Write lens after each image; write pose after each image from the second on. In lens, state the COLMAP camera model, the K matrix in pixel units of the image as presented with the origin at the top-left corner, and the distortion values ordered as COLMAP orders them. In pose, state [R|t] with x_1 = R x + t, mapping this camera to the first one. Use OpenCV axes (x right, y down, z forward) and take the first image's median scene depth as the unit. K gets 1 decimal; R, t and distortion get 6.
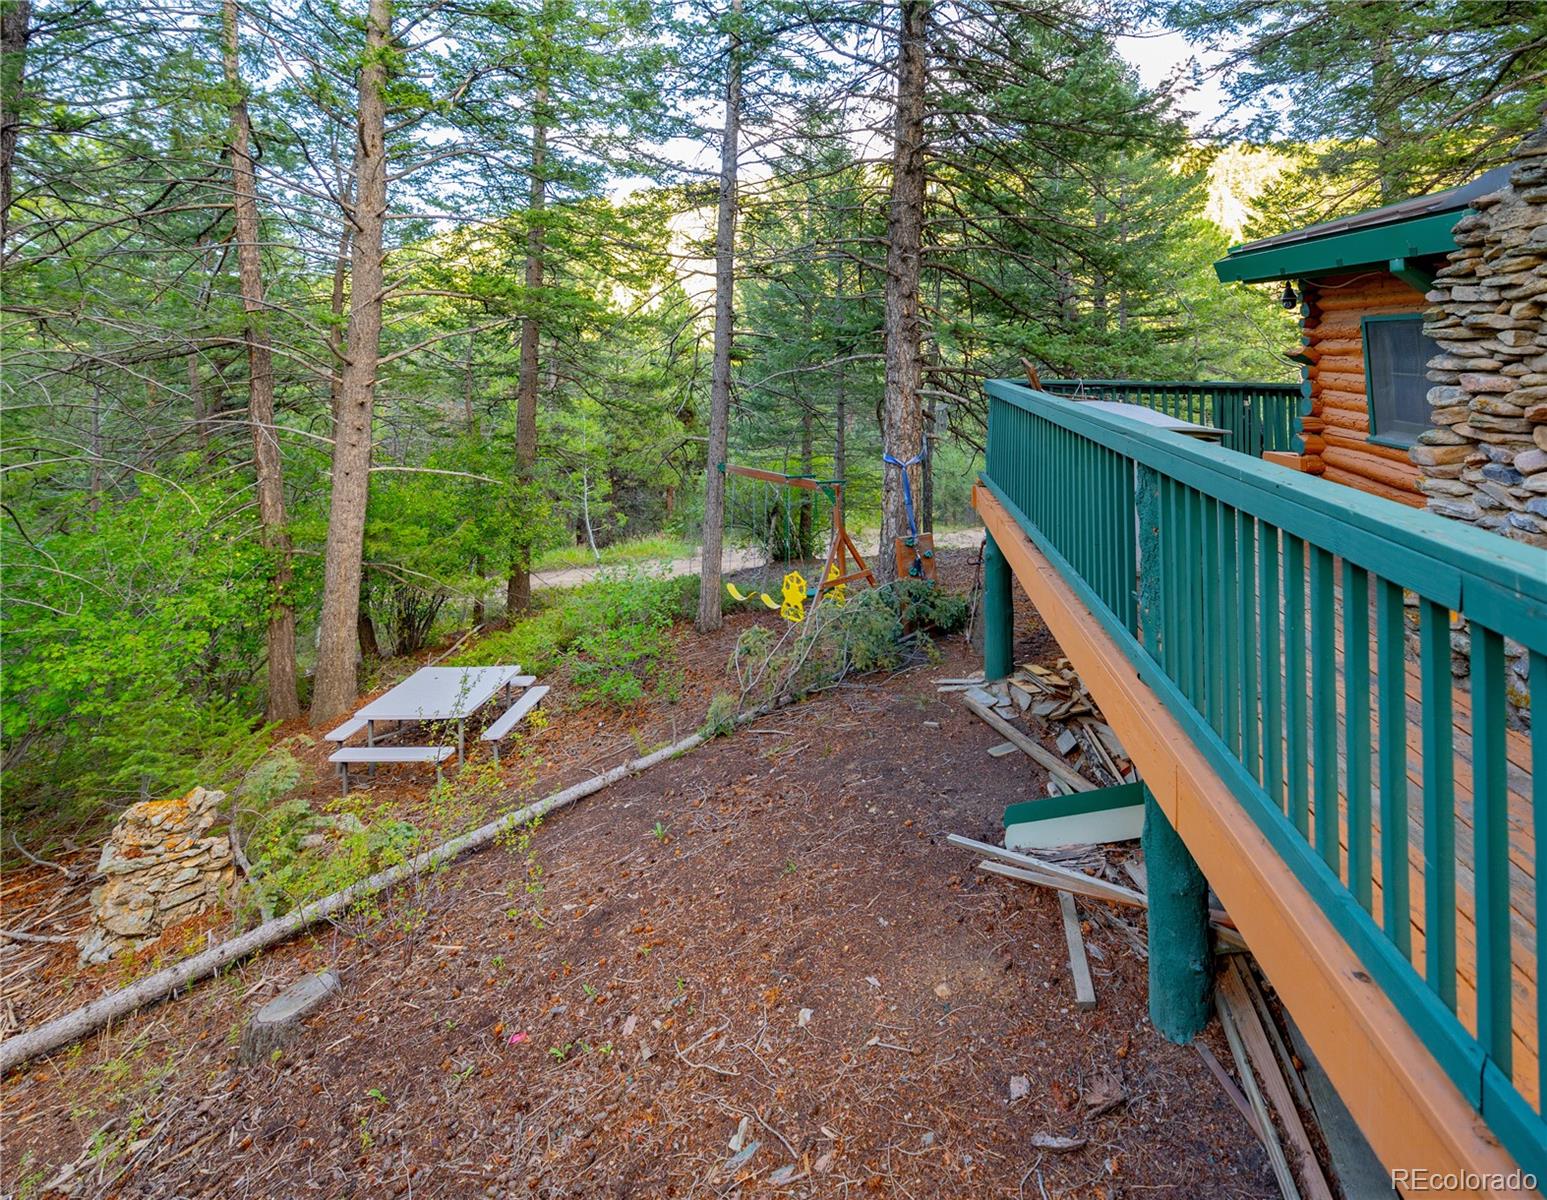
lens RADIAL K [[713.7, 0, 811.3], [0, 713.7, 260.2], [0, 0, 1]] dist [-0.000757, 0.000576]
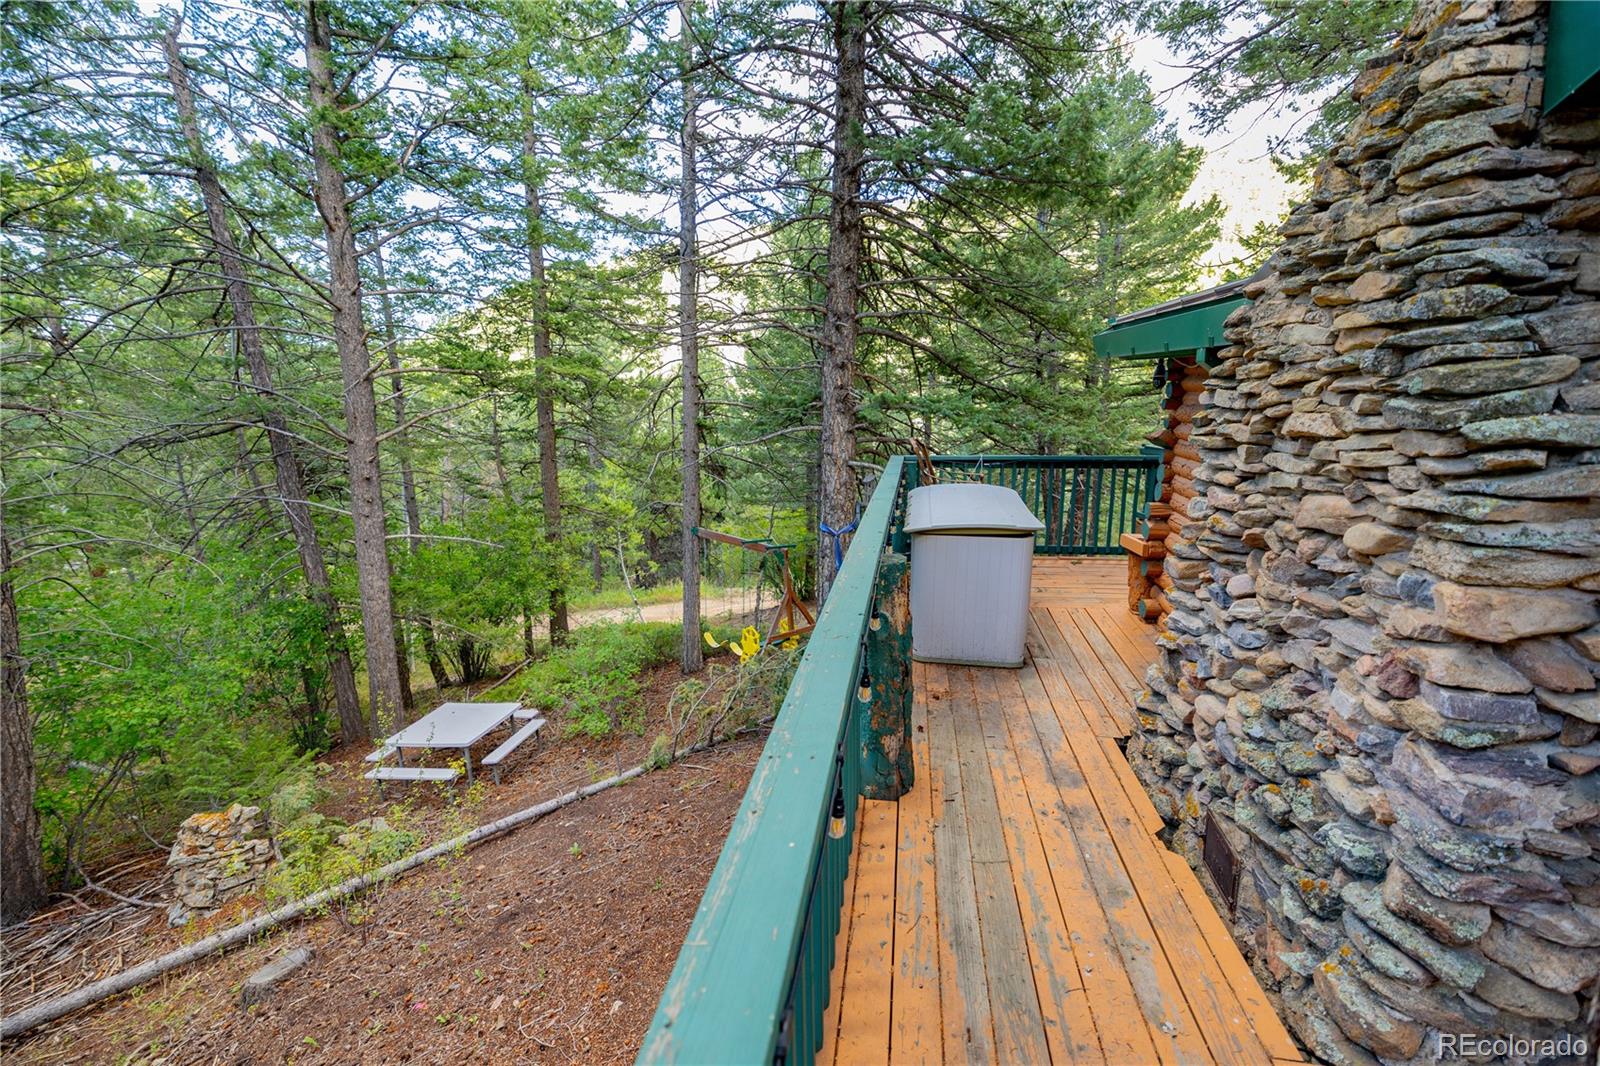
lens RADIAL K [[699.2, 0, 796.6], [0, 699.2, 496.8], [0, 0, 1]] dist [0.001919, -0.000158]
pose [[0.997452, -0.023334, -0.067422, 0.181361], [0.039834, 0.966136, 0.254941, -0.031488], [0.059190, -0.256977, 0.964603, 0.042309]]
